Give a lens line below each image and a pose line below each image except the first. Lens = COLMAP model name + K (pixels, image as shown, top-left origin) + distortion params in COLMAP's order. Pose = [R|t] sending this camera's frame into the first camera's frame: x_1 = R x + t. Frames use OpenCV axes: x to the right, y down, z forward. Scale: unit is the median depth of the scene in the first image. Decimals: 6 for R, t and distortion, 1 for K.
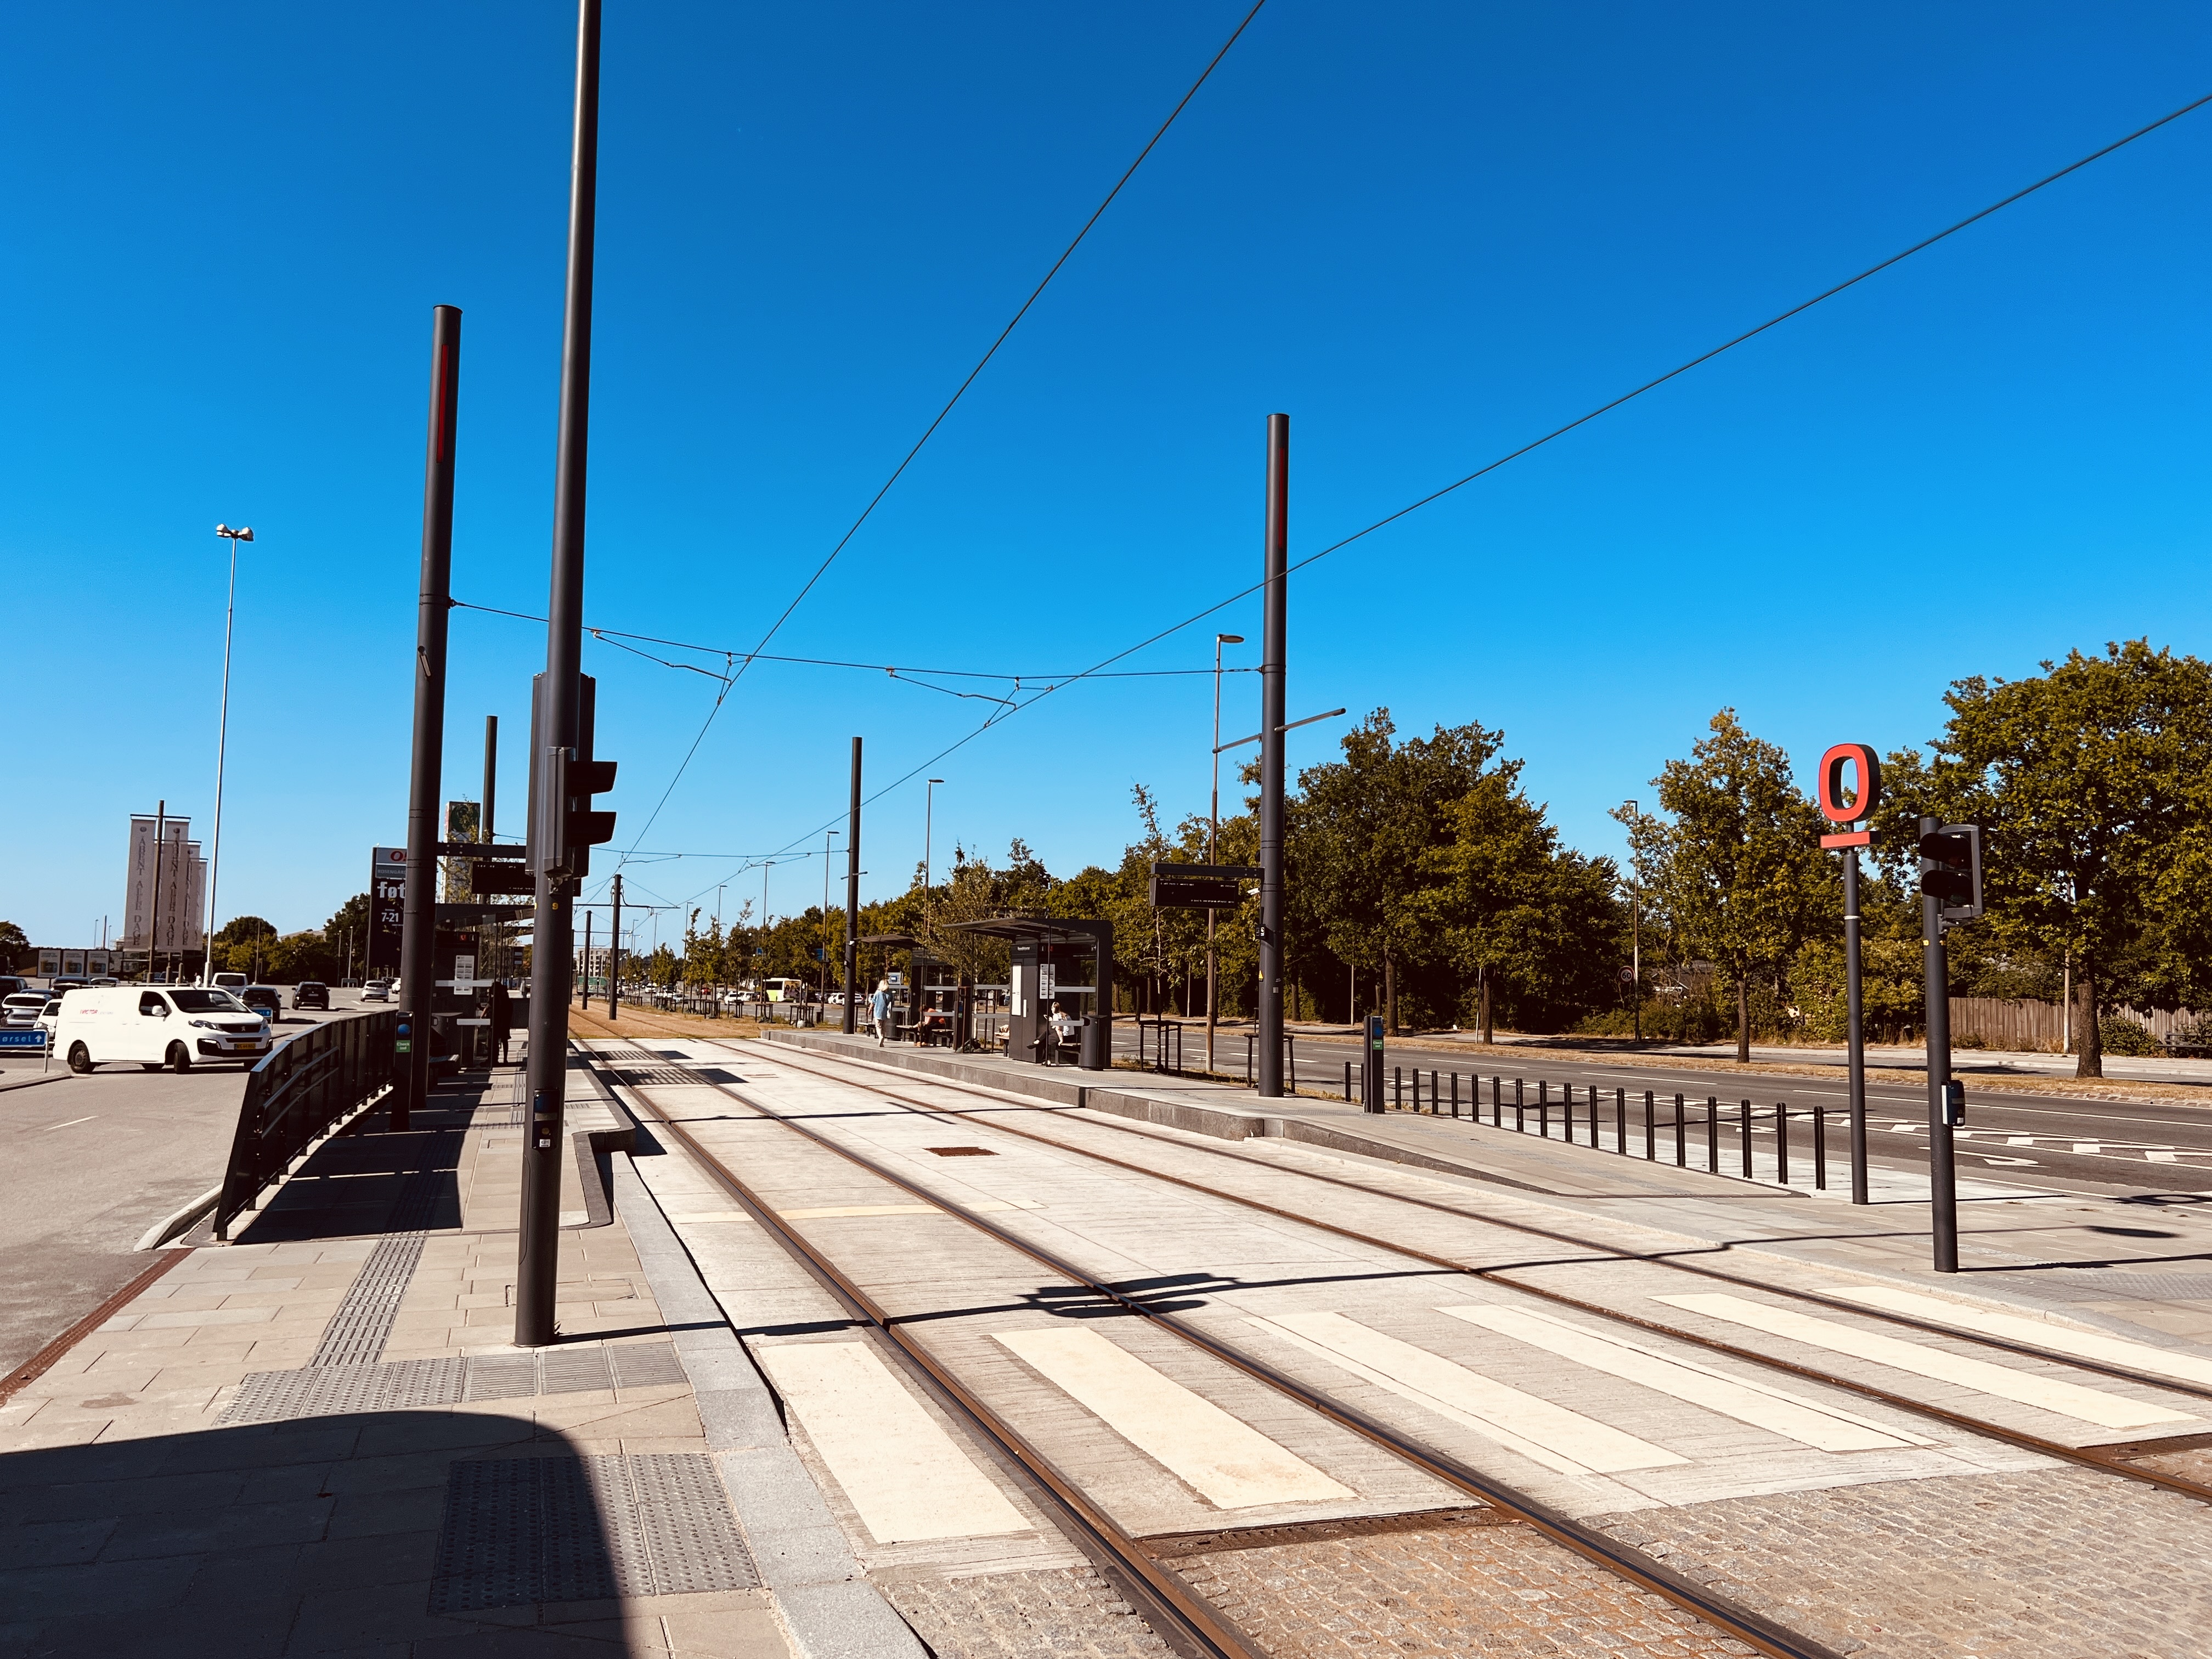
lens RADIAL K [[1689.8, 0, 1104.0], [0, 1689.8, 824.9], [0, 0, 1]] dist [0.048641, -0.050964]
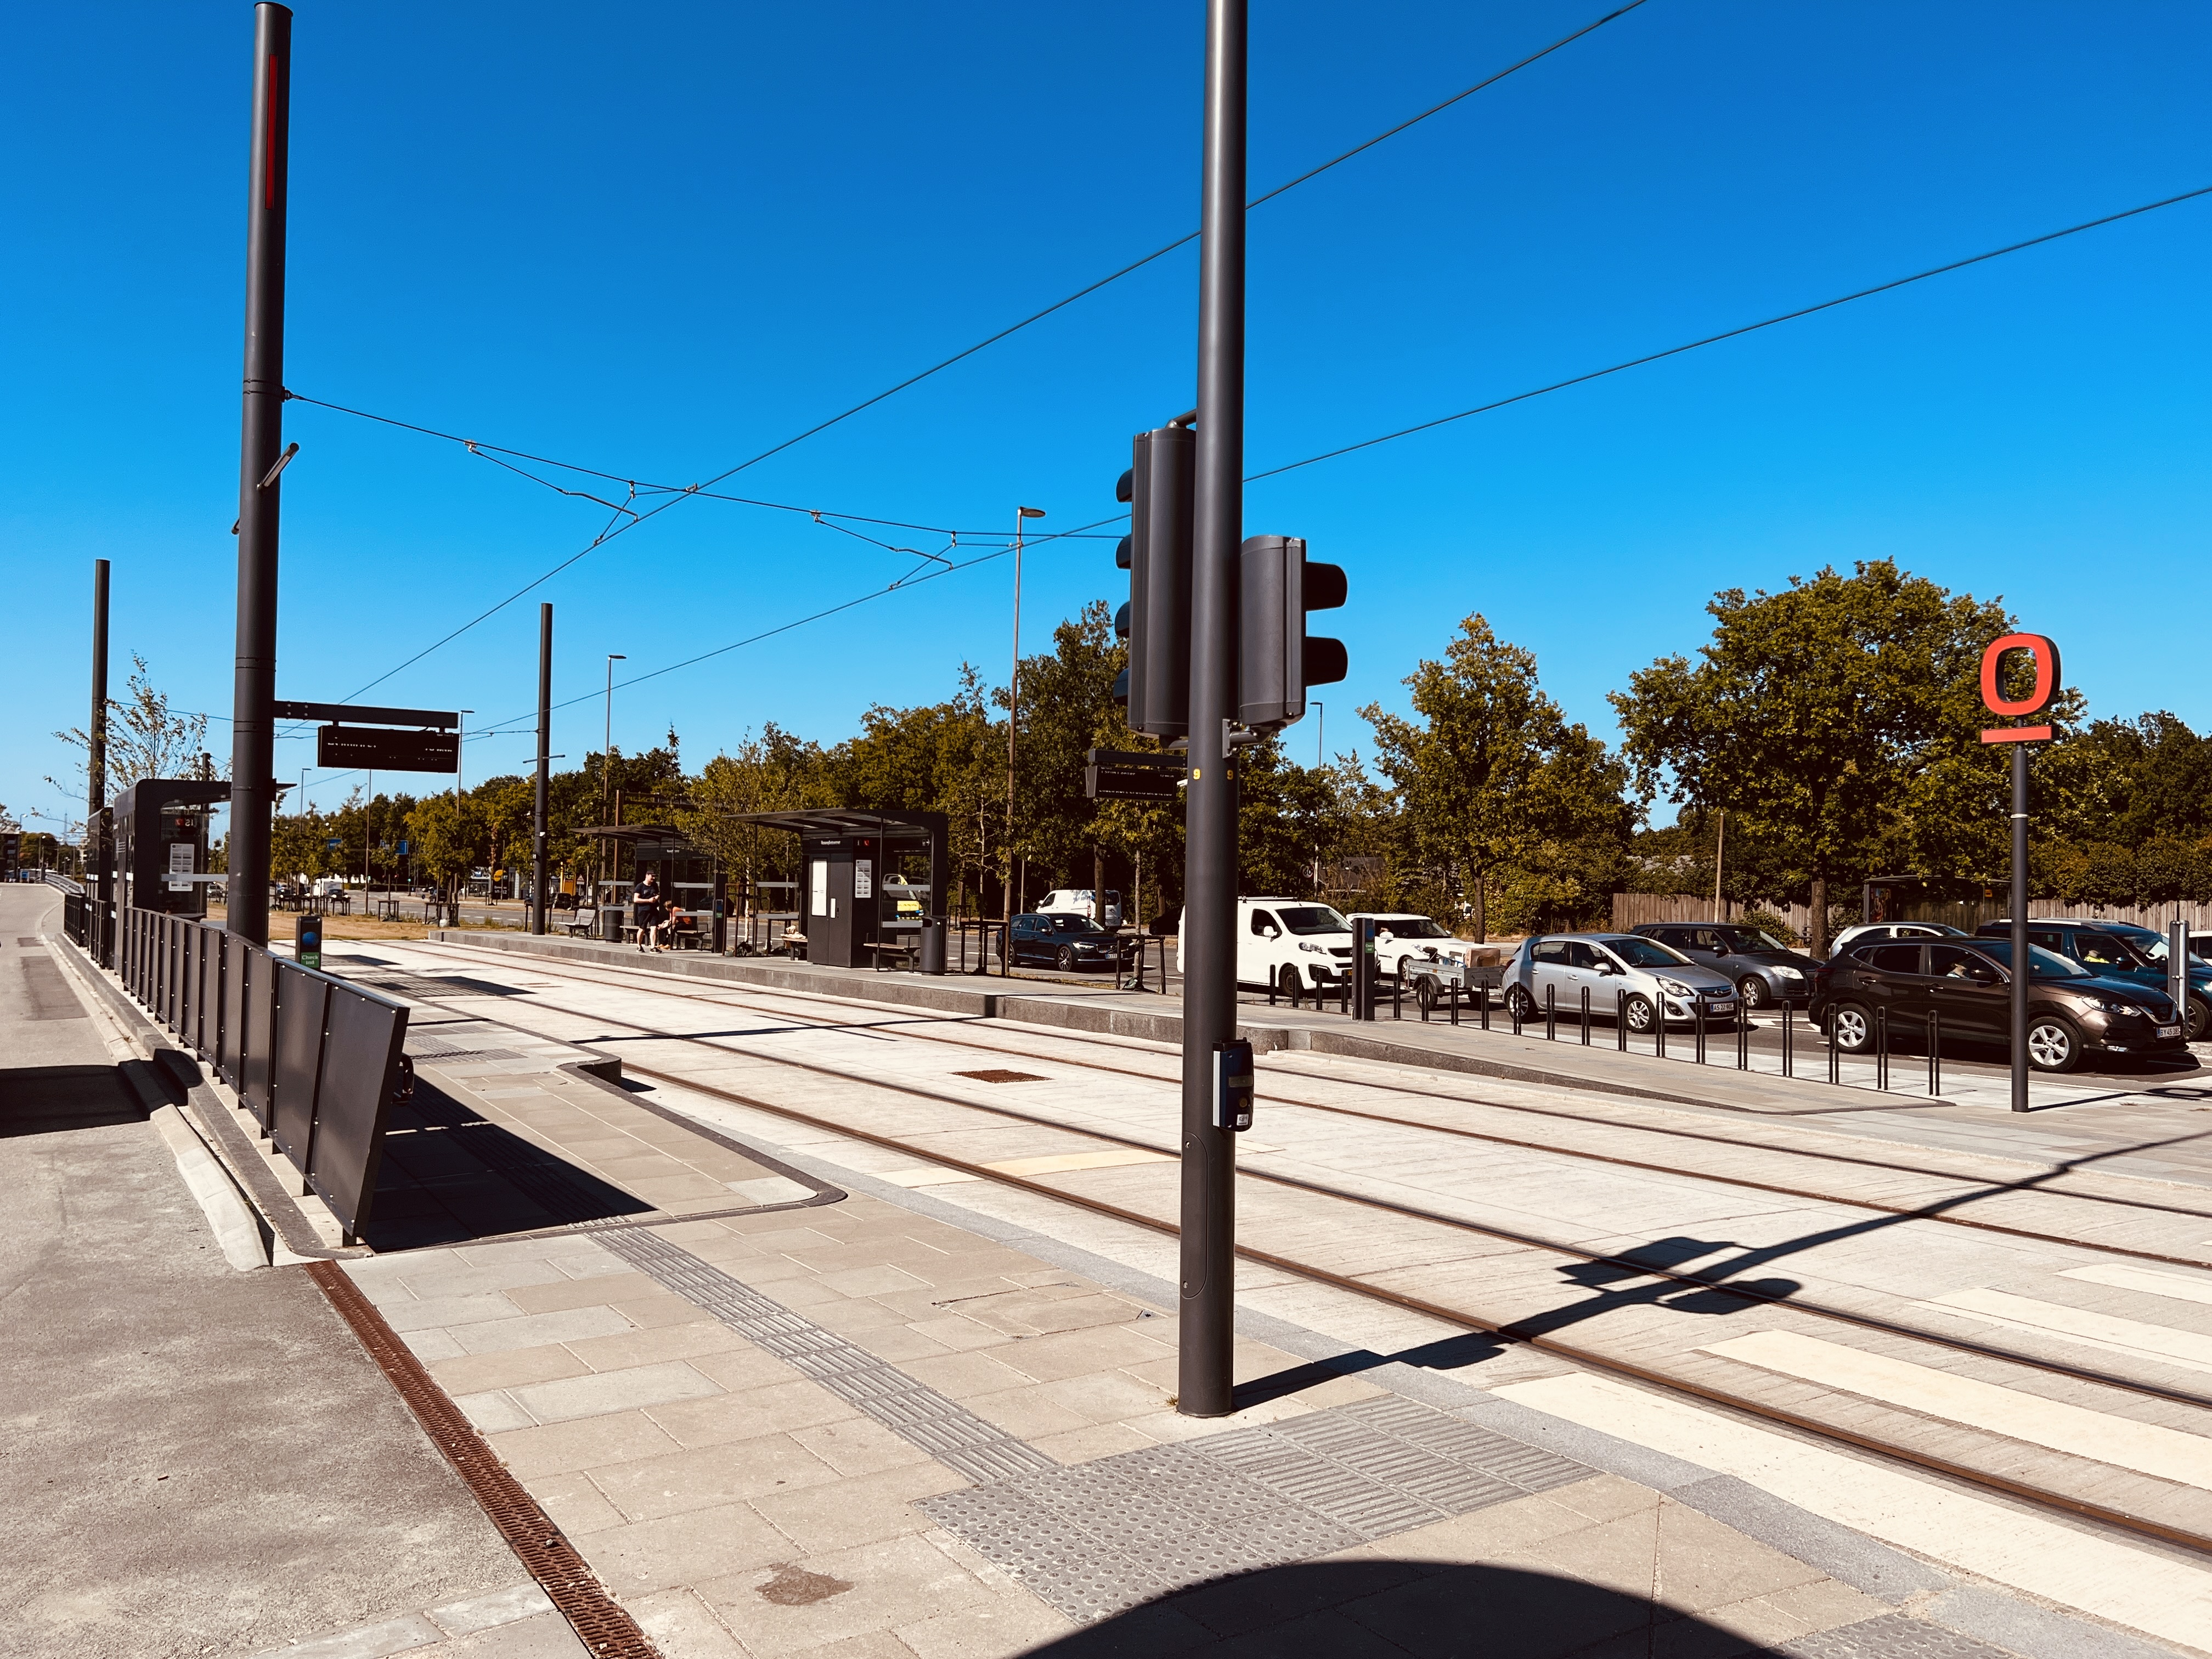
lens RADIAL K [[1689.8, 0, 1109.1], [0, 1689.8, 834.4], [0, 0, 1]] dist [0.048641, -0.050964]
pose [[0.970037, 0.008630, 0.242804, -0.112045], [-0.024913, 0.997634, 0.064070, 0.006107], [-0.241677, -0.068200, 0.967957, 0.074749]]
